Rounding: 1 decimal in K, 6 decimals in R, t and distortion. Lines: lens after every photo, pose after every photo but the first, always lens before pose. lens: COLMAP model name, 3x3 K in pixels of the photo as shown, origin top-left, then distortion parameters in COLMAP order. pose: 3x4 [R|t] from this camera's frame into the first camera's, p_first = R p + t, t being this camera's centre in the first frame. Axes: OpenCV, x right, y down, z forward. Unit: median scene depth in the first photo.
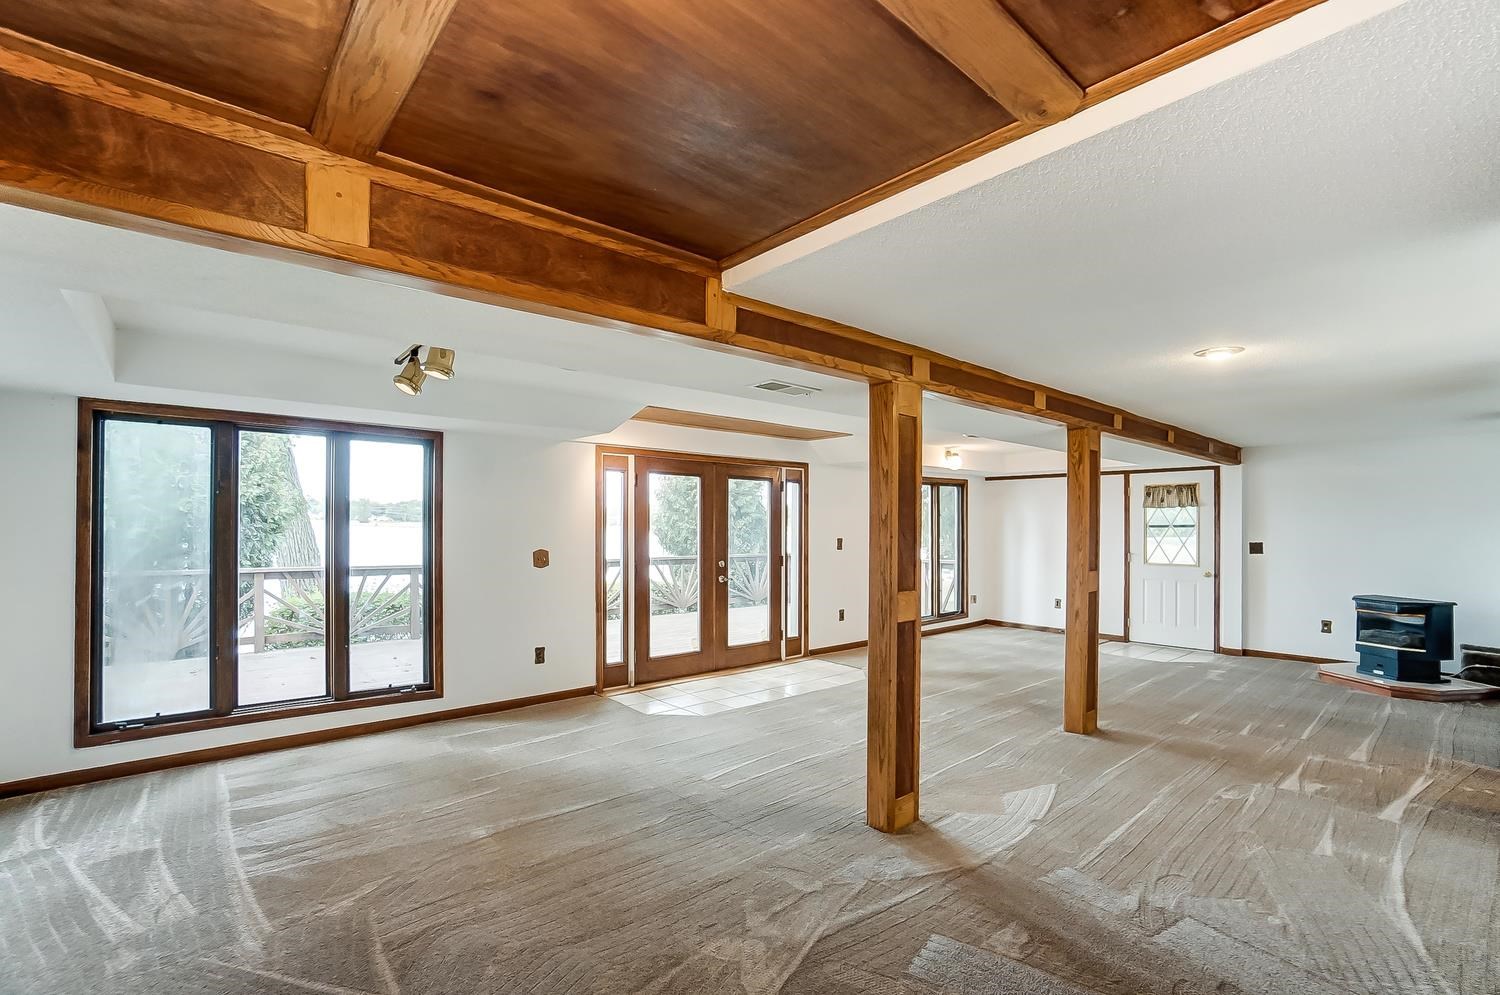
lens RADIAL K [[687.0, 0, 753.1], [0, 687.0, 508.5], [0, 0, 1]] dist [-0.051286, 0.010295]
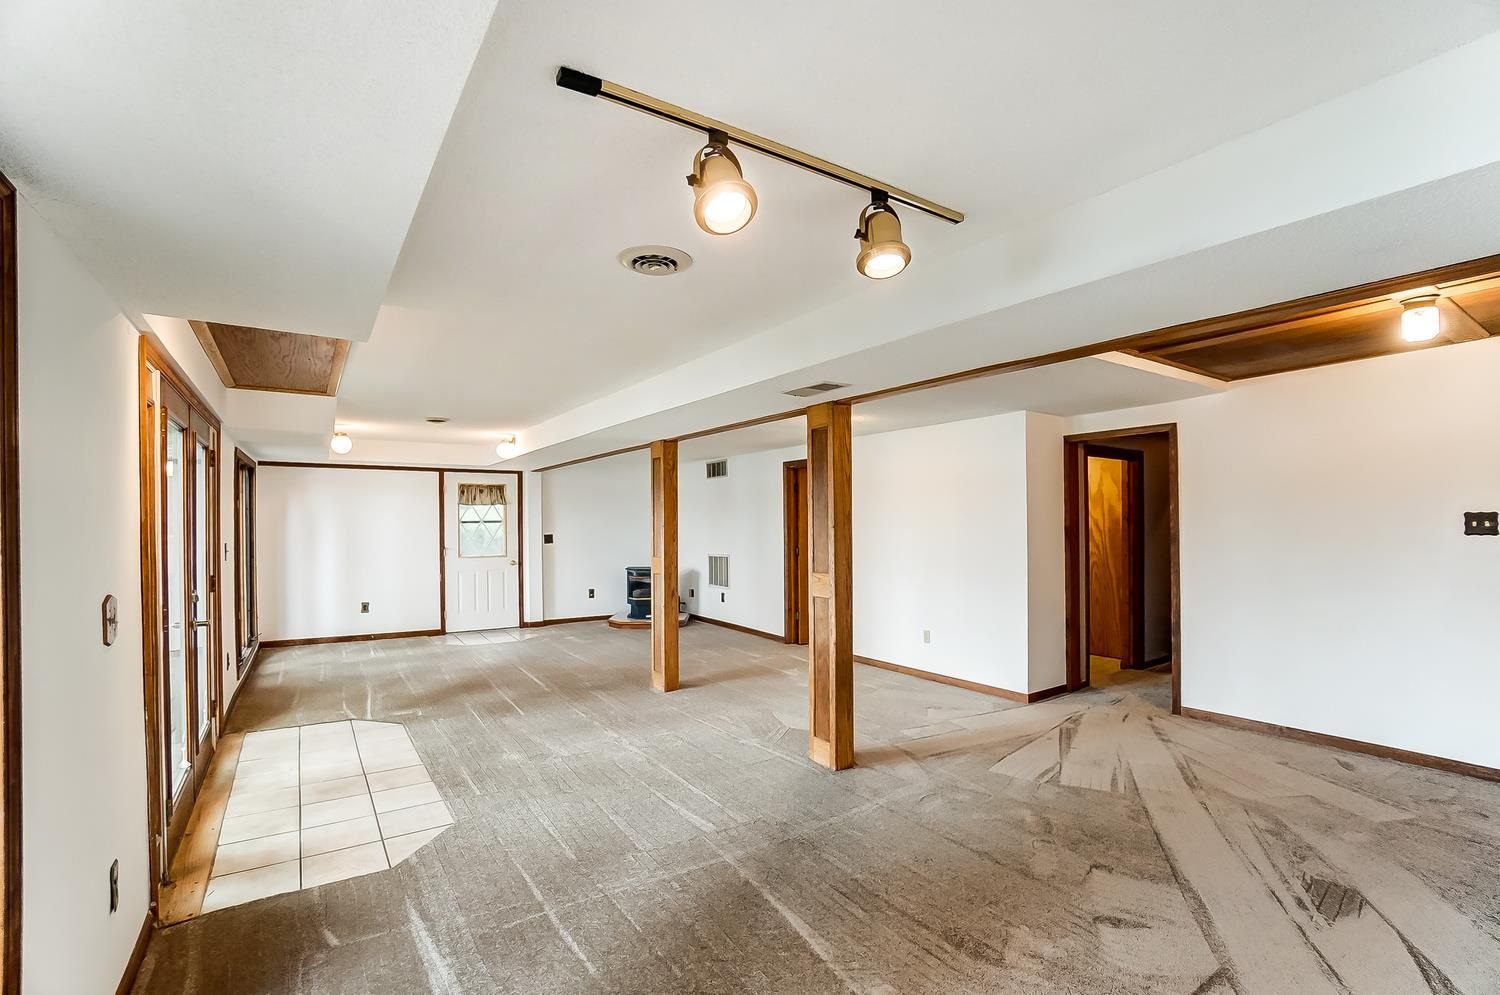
lens RADIAL K [[687.0, 0, 755.4], [0, 687.0, 507.7], [0, 0, 1]] dist [-0.051286, 0.010295]
pose [[0.126430, 0.008436, 0.991940, -0.444829], [-0.011473, 0.999909, -0.007041, 0.005511], [-0.991909, -0.010490, 0.126516, 0.424130]]
